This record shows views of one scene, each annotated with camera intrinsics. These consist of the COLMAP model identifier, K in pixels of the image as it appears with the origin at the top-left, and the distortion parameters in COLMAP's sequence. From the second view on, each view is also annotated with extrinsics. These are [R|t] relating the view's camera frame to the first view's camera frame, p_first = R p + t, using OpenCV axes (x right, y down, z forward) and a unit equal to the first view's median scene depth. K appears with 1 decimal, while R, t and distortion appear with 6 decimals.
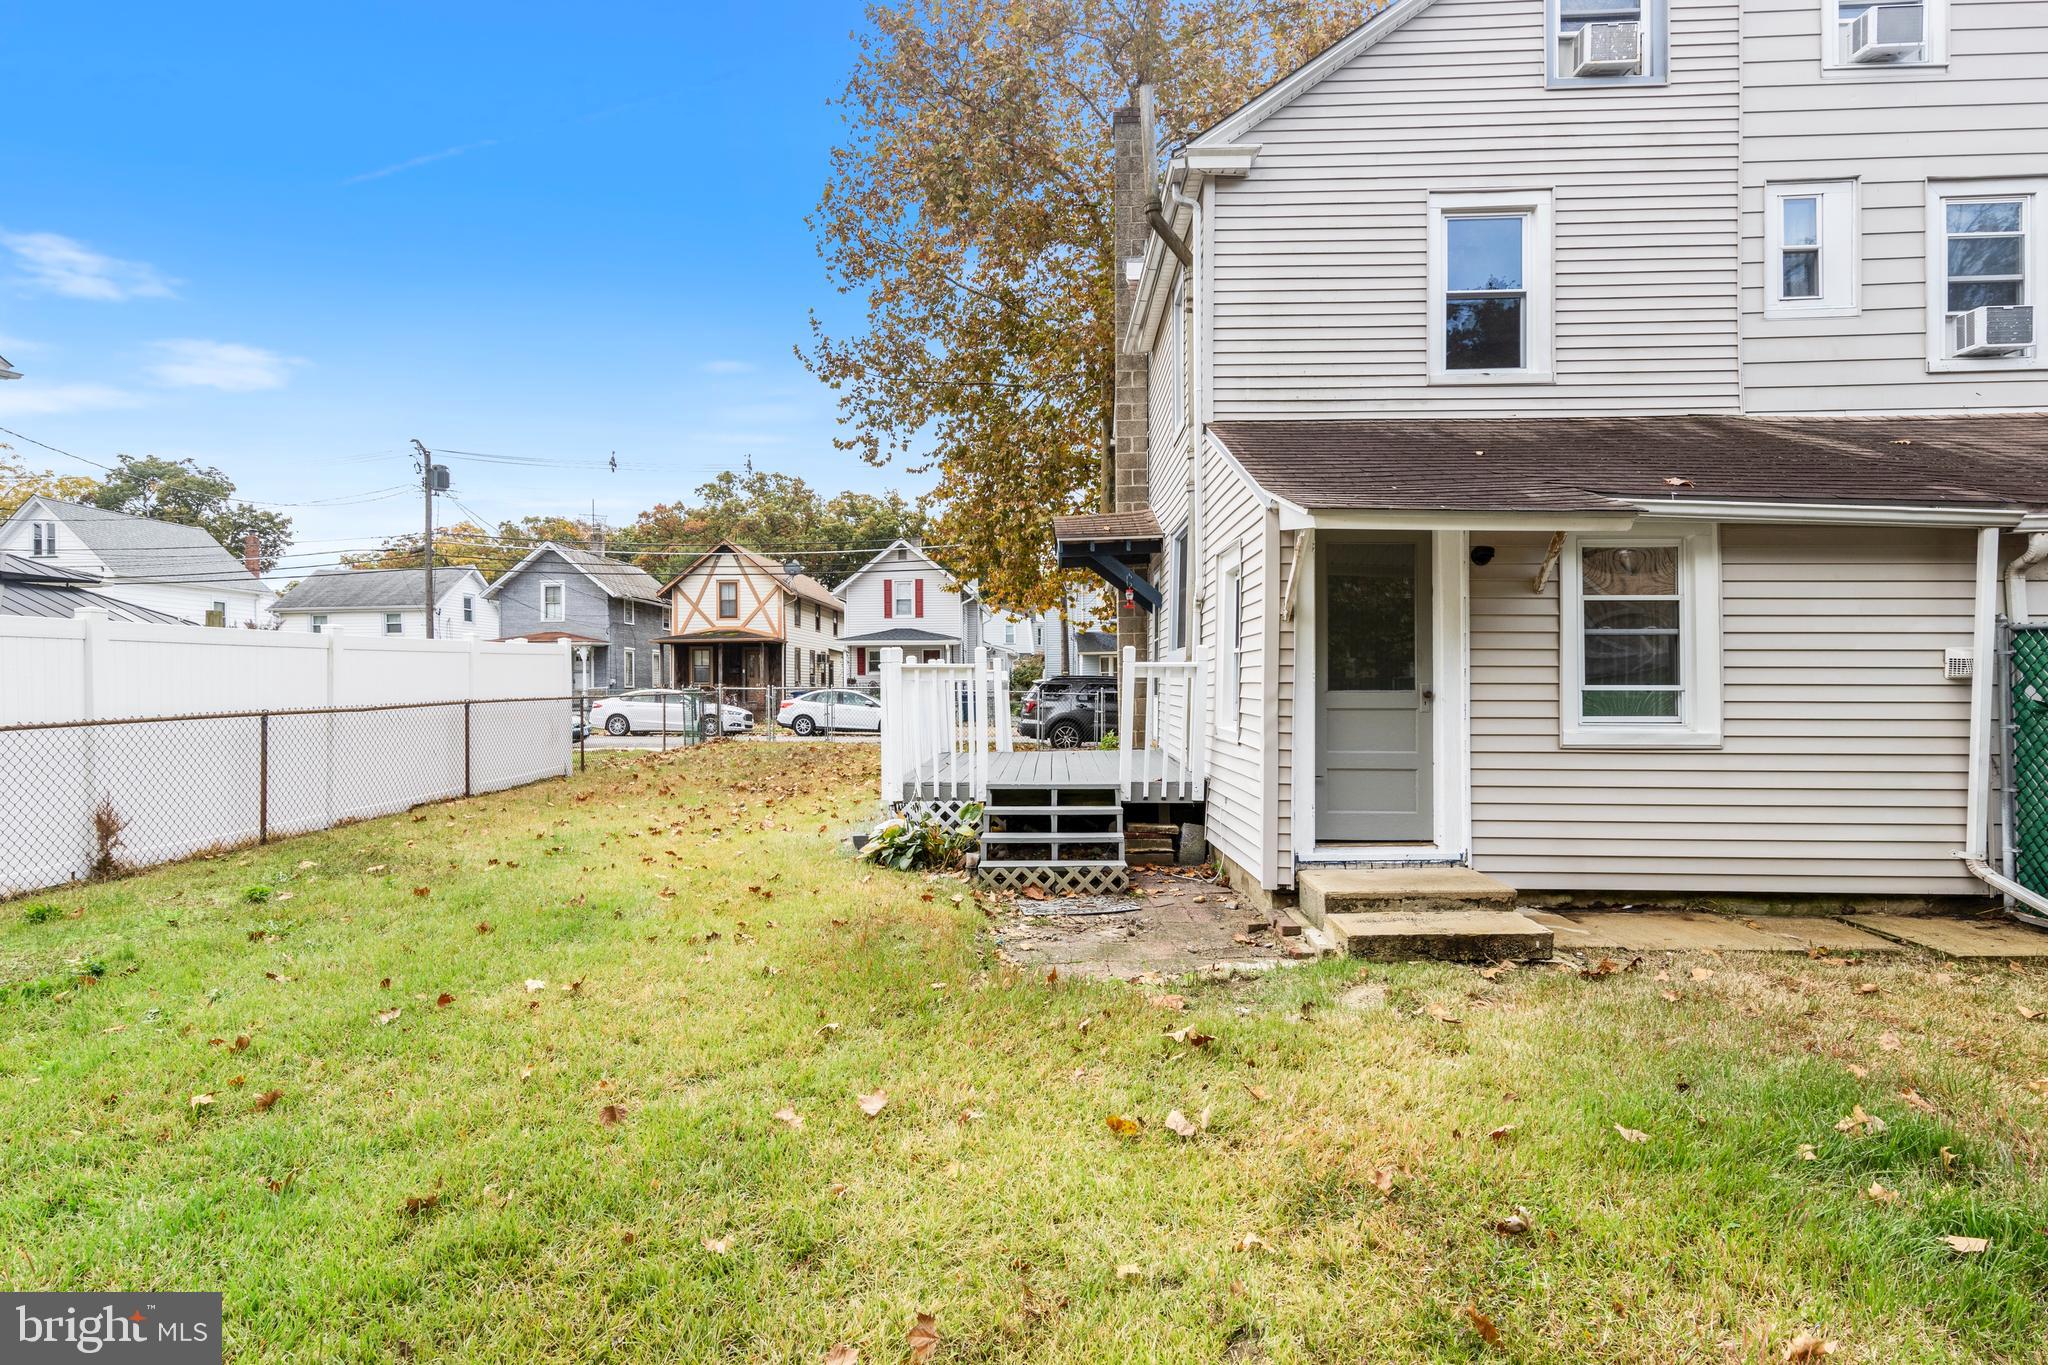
lens RADIAL K [[1052.4, 0, 1028.6], [0, 1052.4, 685.0], [0, 0, 1]] dist [0.012121, -0.003407]
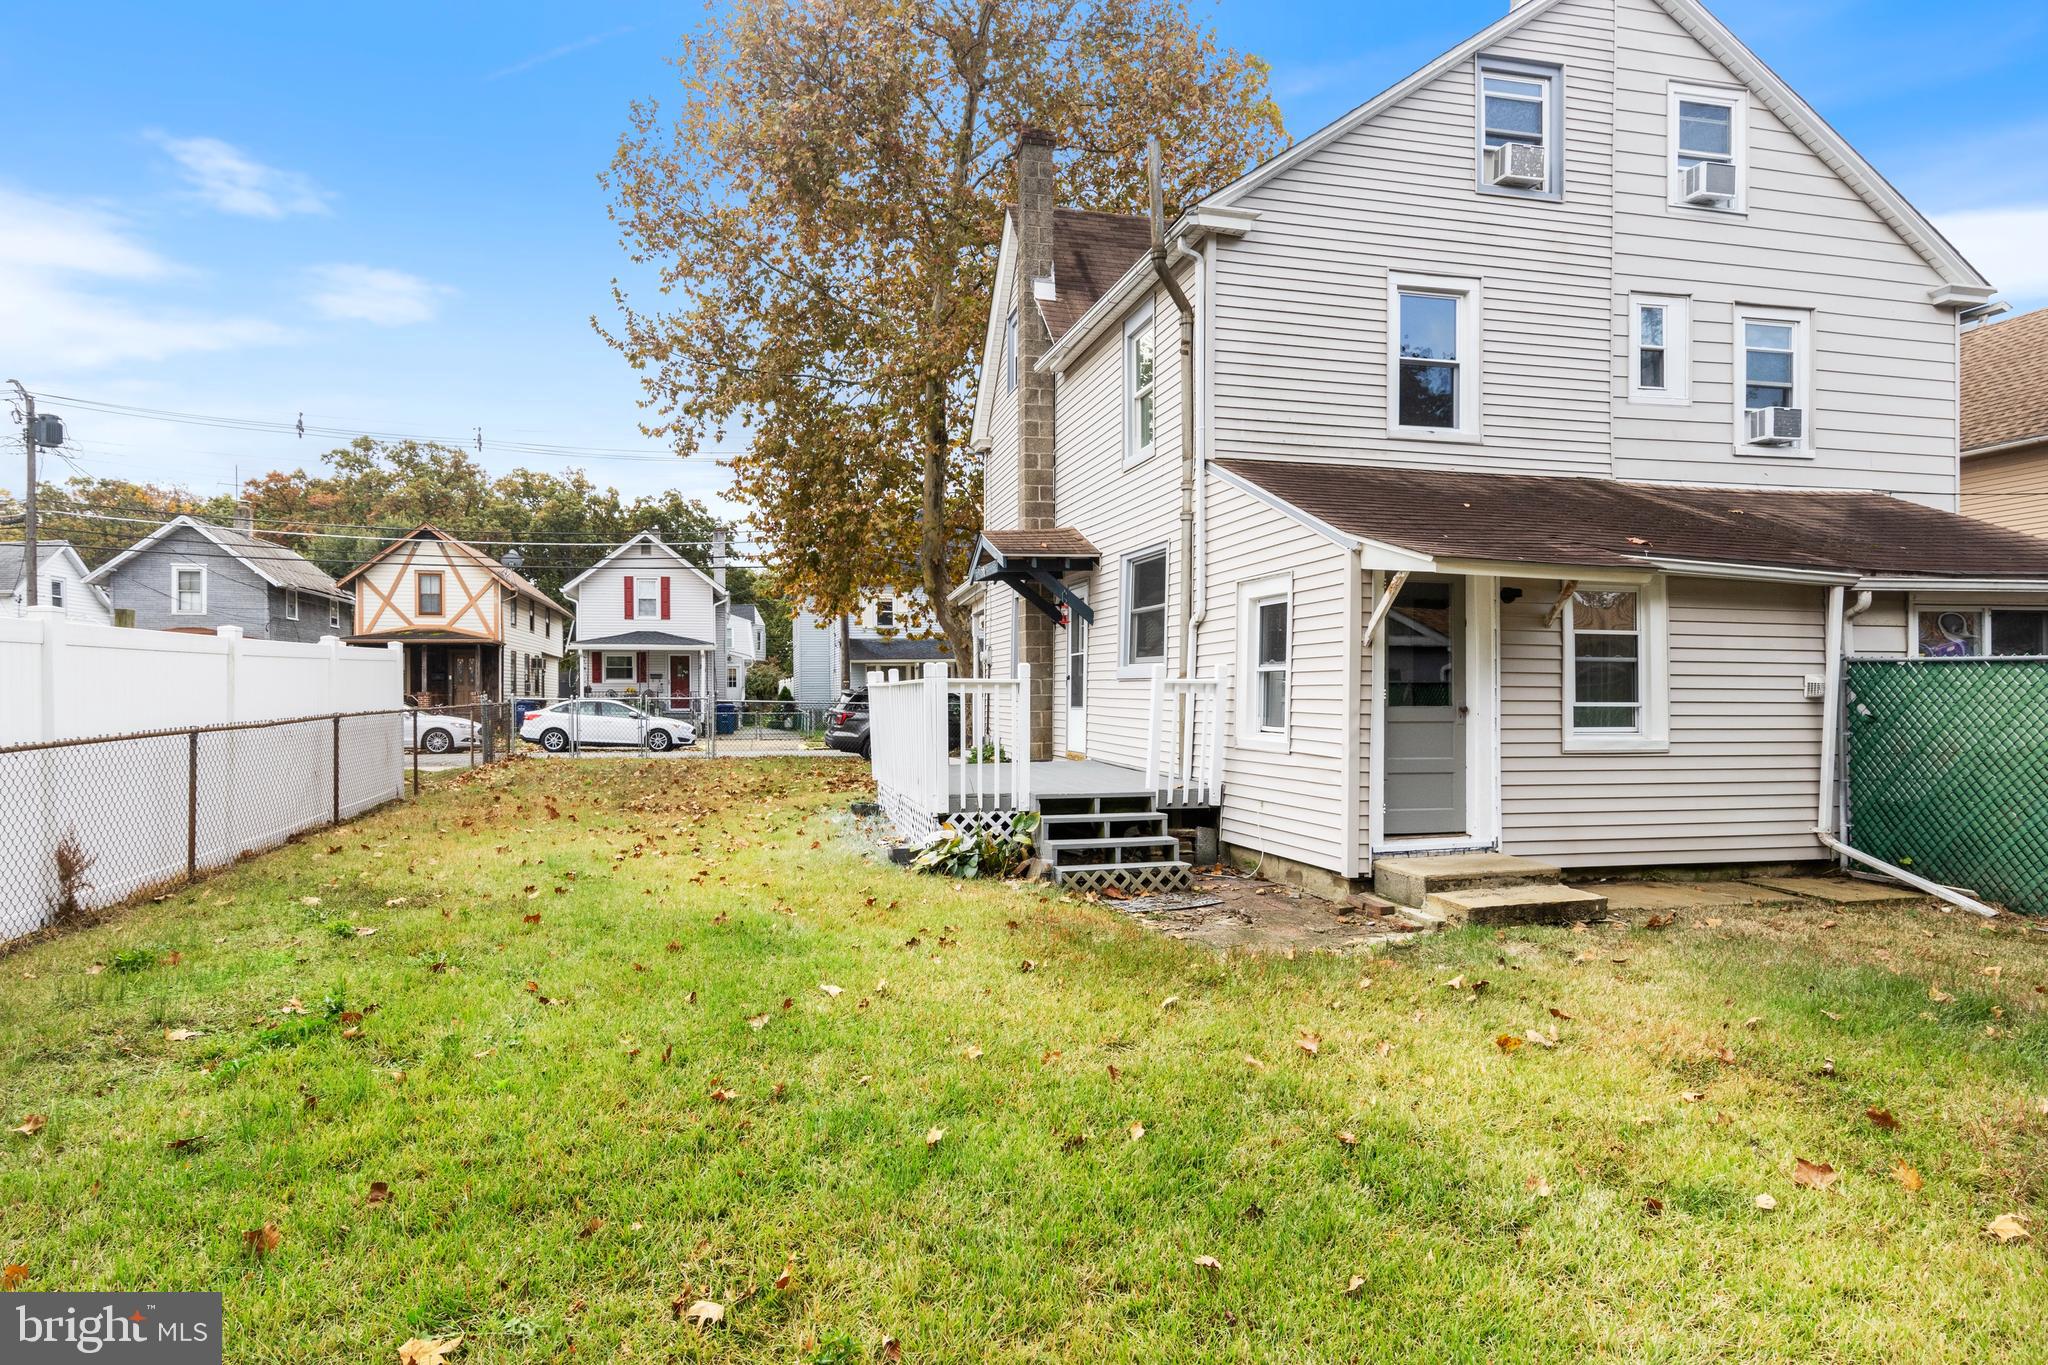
lens RADIAL K [[1137.3, 0, 1008.9], [0, 1137.3, 696.7], [0, 0, 1]] dist [0.006813, 0.000670]
pose [[0.961993, 0.002486, 0.273064, -0.356911], [-0.003353, 0.999991, 0.002709, -0.005811], [-0.273055, -0.003522, 0.961992, -0.077722]]
